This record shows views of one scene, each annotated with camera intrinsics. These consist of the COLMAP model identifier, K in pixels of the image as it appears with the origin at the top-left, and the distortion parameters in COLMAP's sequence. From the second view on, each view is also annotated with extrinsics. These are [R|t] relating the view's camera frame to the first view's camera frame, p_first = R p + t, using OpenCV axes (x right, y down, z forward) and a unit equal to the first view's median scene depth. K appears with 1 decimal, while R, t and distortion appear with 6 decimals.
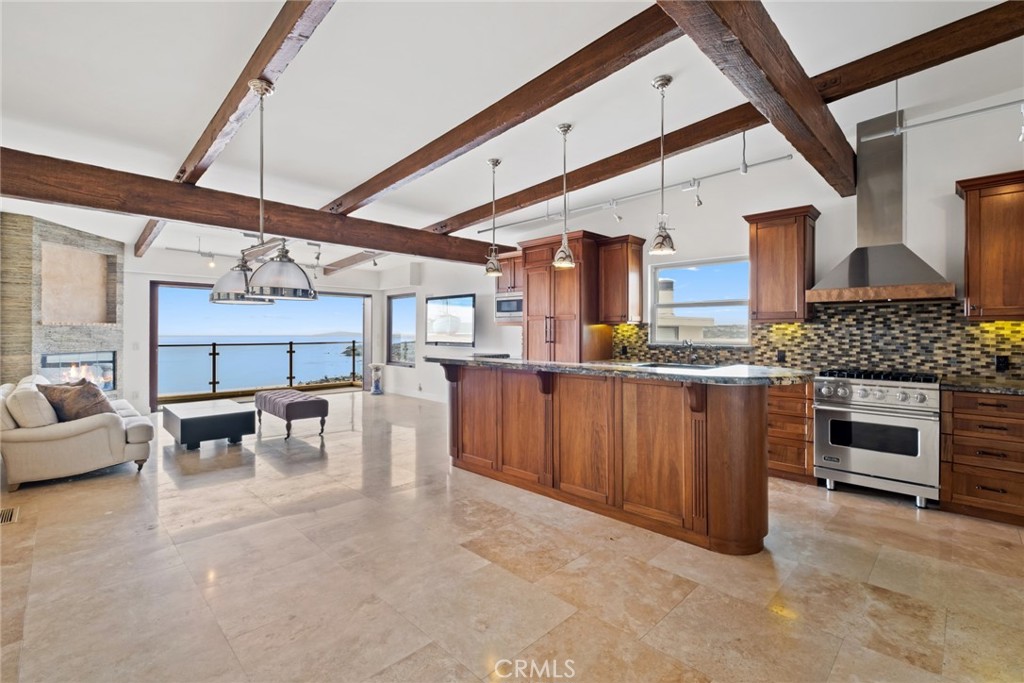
lens RADIAL K [[447.2, 0, 513.4], [0, 447.2, 332.9], [0, 0, 1]] dist [0.003562, -0.005541]
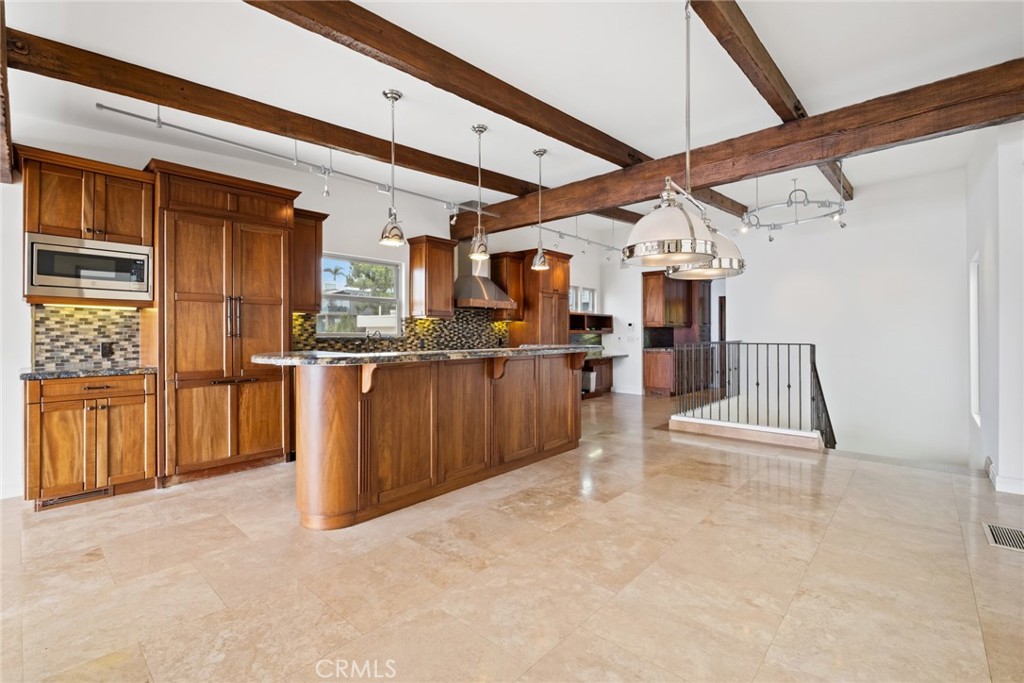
lens RADIAL K [[447.2, 0, 516.7], [0, 447.2, 334.8], [0, 0, 1]] dist [0.003562, -0.005541]
pose [[-0.046153, -0.002289, 0.998932, -0.730024], [0.001719, 0.999996, 0.002371, 0.022188], [-0.998933, 0.001827, -0.046149, 0.742072]]
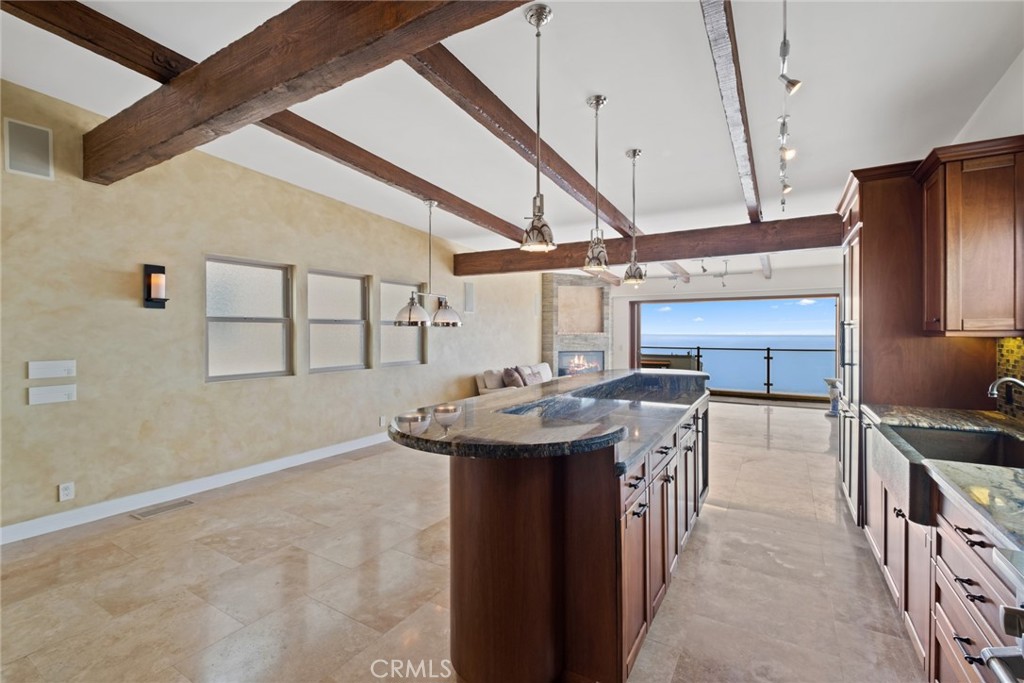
lens RADIAL K [[447.2, 0, 520.0], [0, 447.2, 331.6], [0, 0, 1]] dist [0.003562, -0.005541]
pose [[0.242148, -0.003589, -0.970233, 0.672082], [-0.000911, 0.999992, -0.003926, -0.025675], [0.970239, 0.001835, 0.242143, 0.513680]]
